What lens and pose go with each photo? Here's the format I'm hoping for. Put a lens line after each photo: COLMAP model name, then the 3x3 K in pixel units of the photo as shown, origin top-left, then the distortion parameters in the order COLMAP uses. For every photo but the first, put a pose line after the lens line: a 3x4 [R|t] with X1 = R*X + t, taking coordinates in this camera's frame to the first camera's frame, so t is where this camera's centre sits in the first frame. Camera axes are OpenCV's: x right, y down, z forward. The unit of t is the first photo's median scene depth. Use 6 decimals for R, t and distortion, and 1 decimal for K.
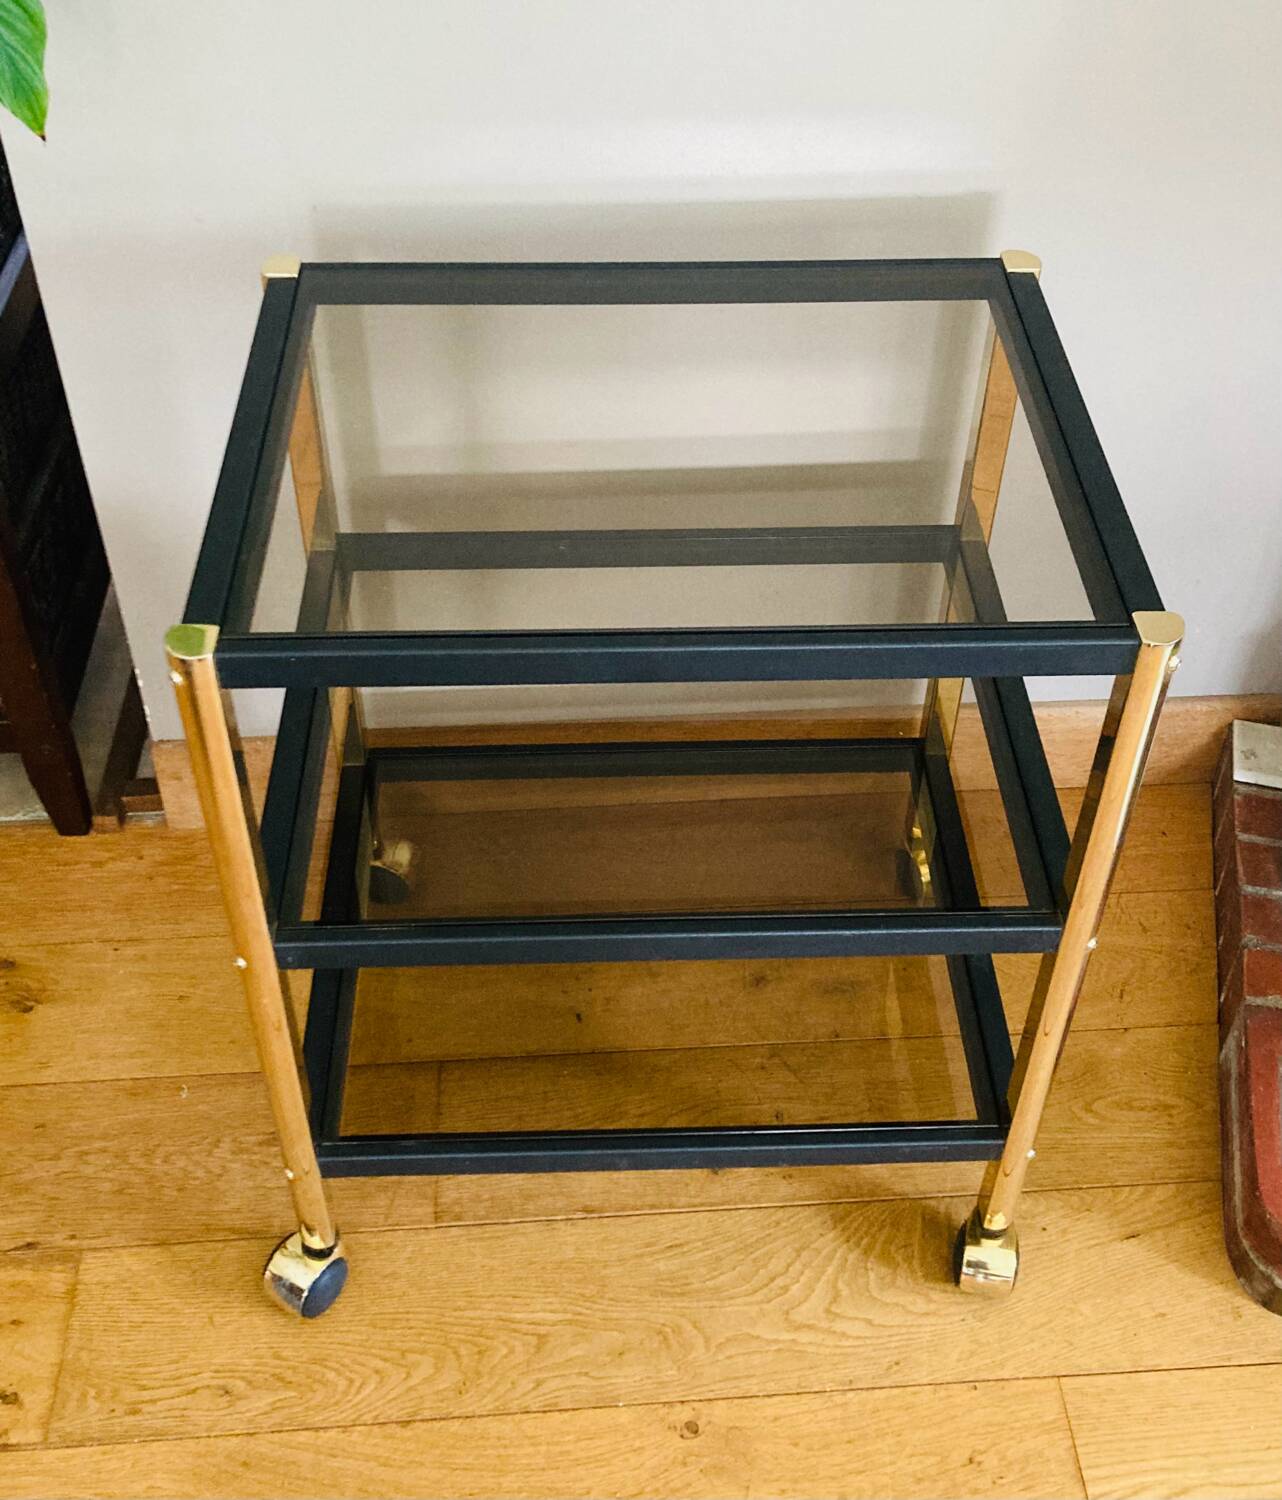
lens RADIAL K [[1729.2, 0, 670.5], [0, 1729.2, 585.1], [0, 0, 1]] dist [0.031670, 0.000000]
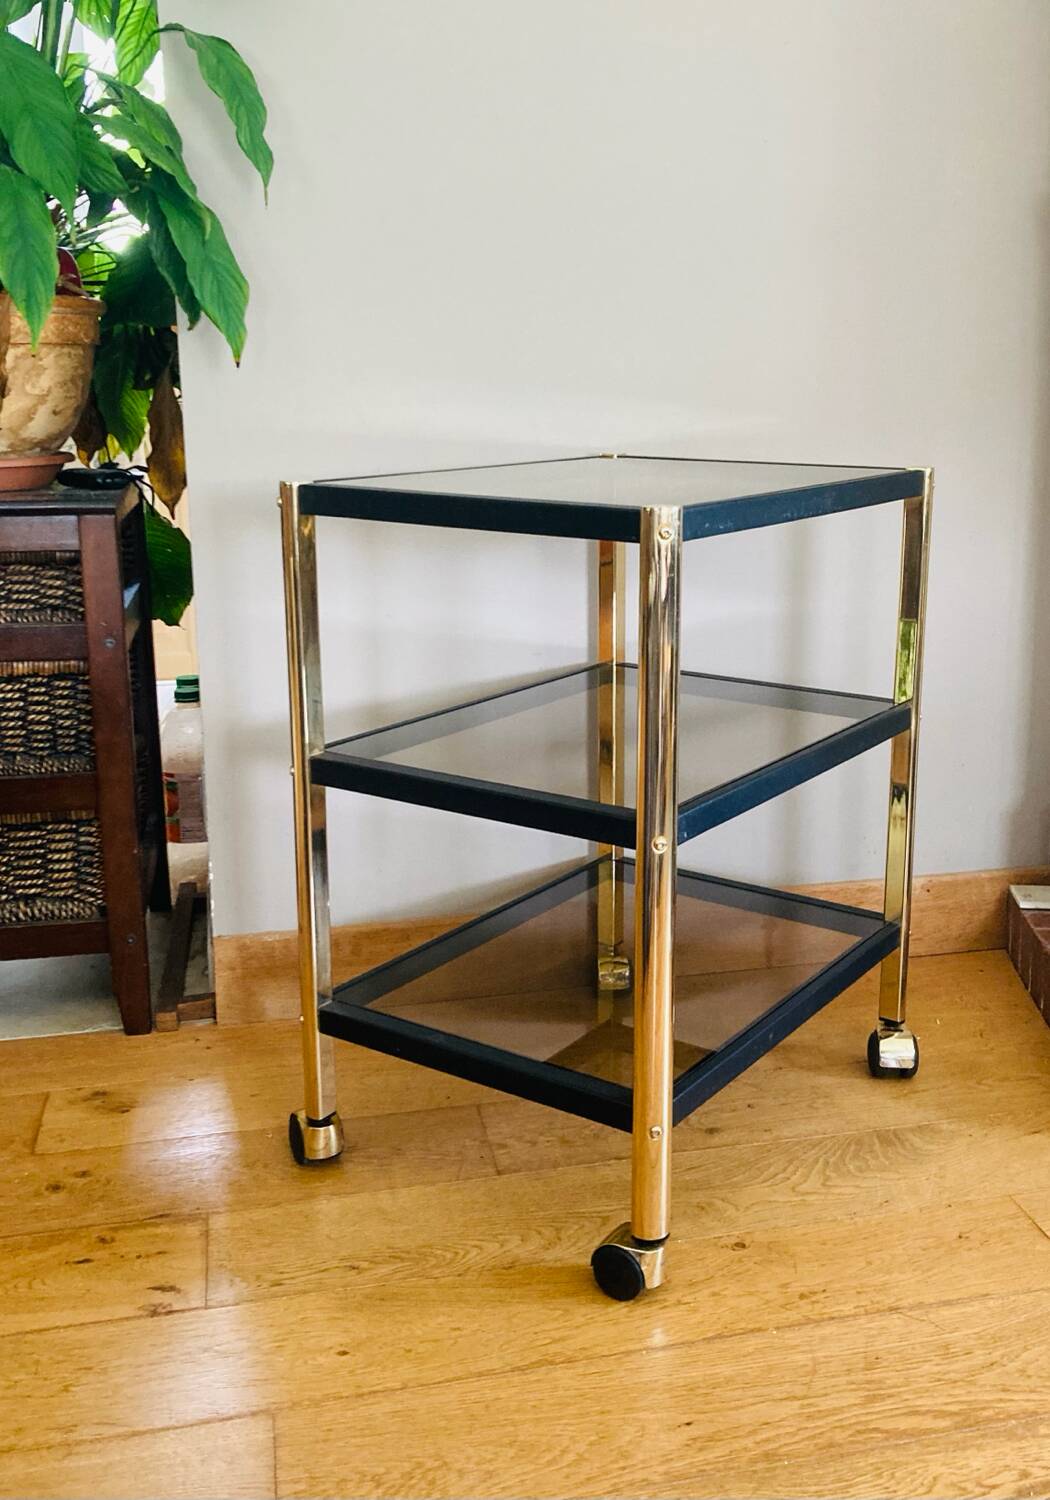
lens RADIAL K [[1520.6, 0, 621.3], [0, 1520.6, 718.7], [0, 0, 1]] dist [-0.003300, 0.000000]
pose [[0.985208, -0.054658, 0.162411, -0.208695], [0.124879, 0.878019, -0.462048, 0.596662], [-0.117346, 0.475495, 0.871857, -0.098569]]
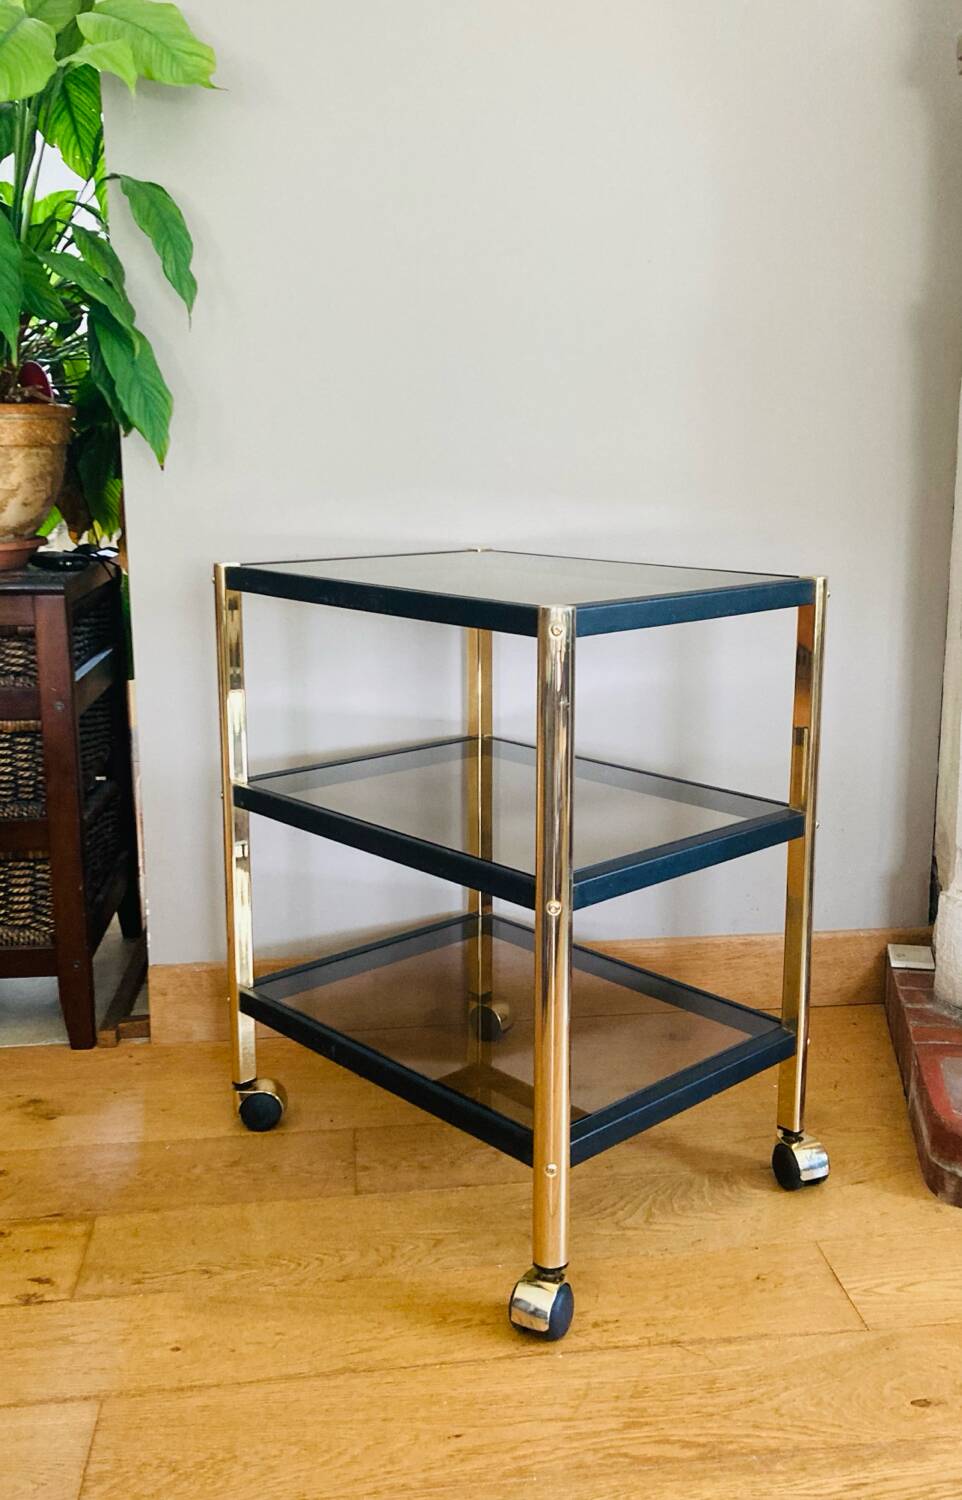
lens RADIAL K [[1410.3, 0, 531.0], [0, 1410.3, 725.9], [0, 0, 1]] dist [0.002736, 0.000000]
pose [[0.997895, -0.029428, 0.057791, -0.051728], [0.053899, 0.871909, -0.486693, 0.599420], [-0.036066, 0.488784, 0.871659, -0.155232]]
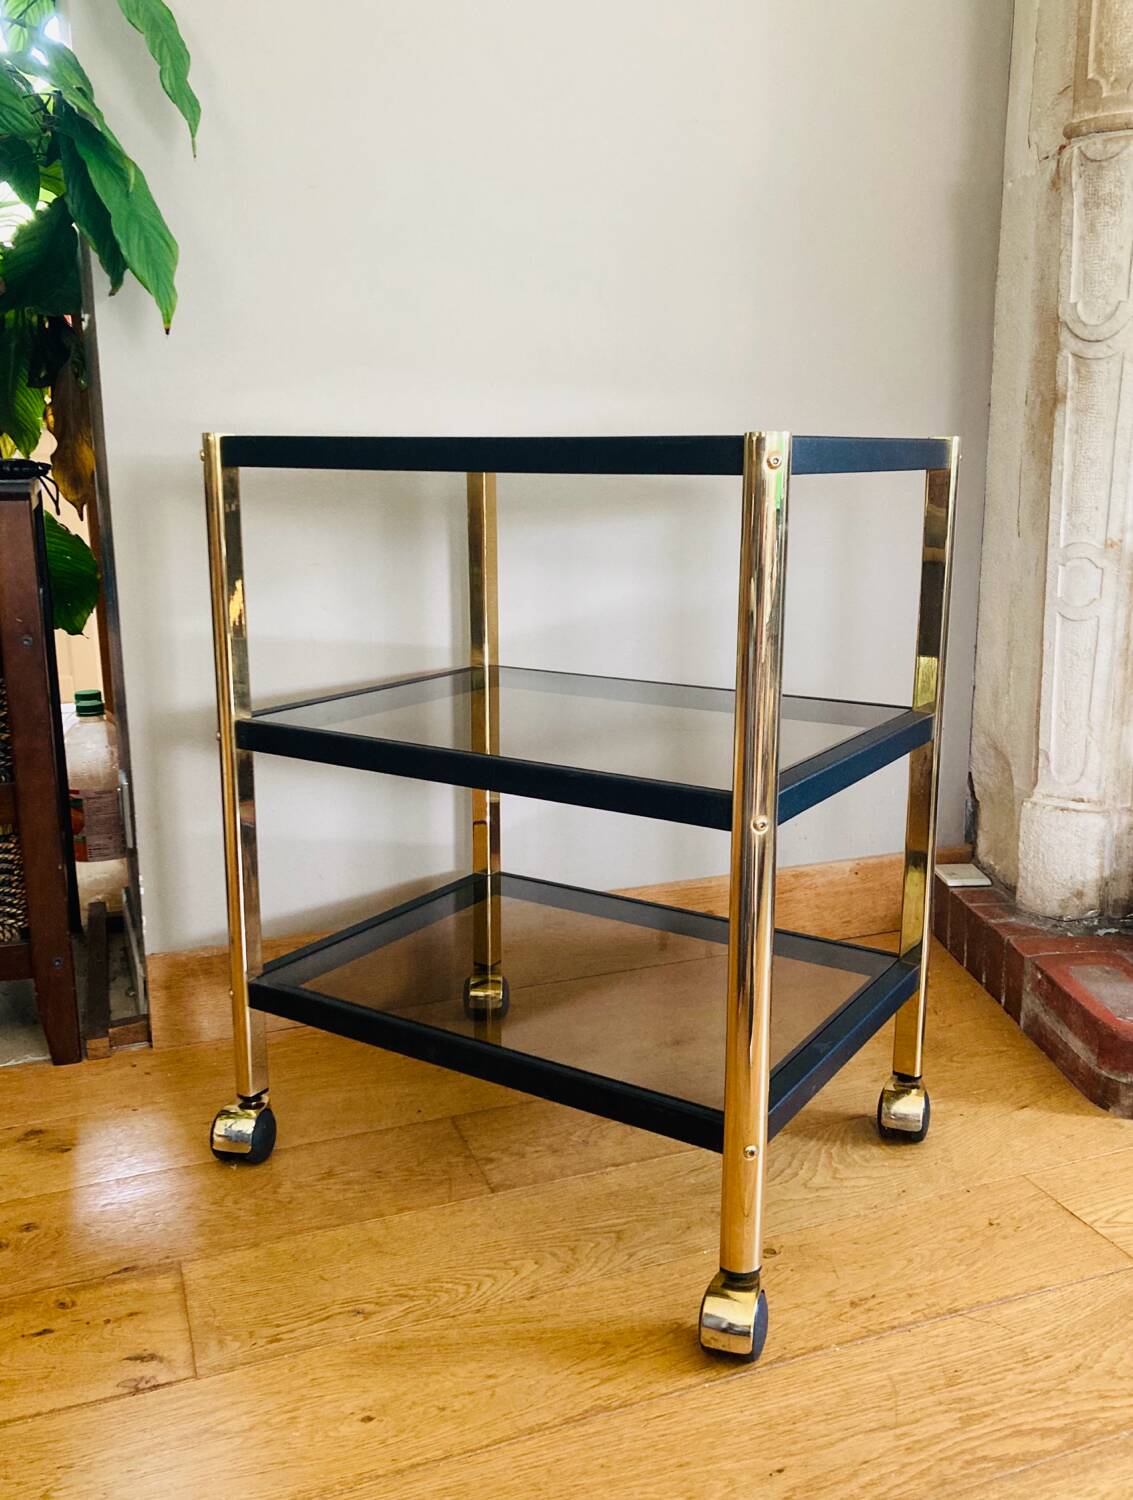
lens RADIAL K [[1329.3, 0, 588.0], [0, 1329.3, 743.0], [0, 0, 1]] dist [-0.011046, 0.041130]
pose [[0.956027, -0.086788, 0.280142, -0.297983], [0.209312, 0.870994, -0.444474, 0.516021], [-0.205428, 0.483567, 0.850860, 0.102315]]
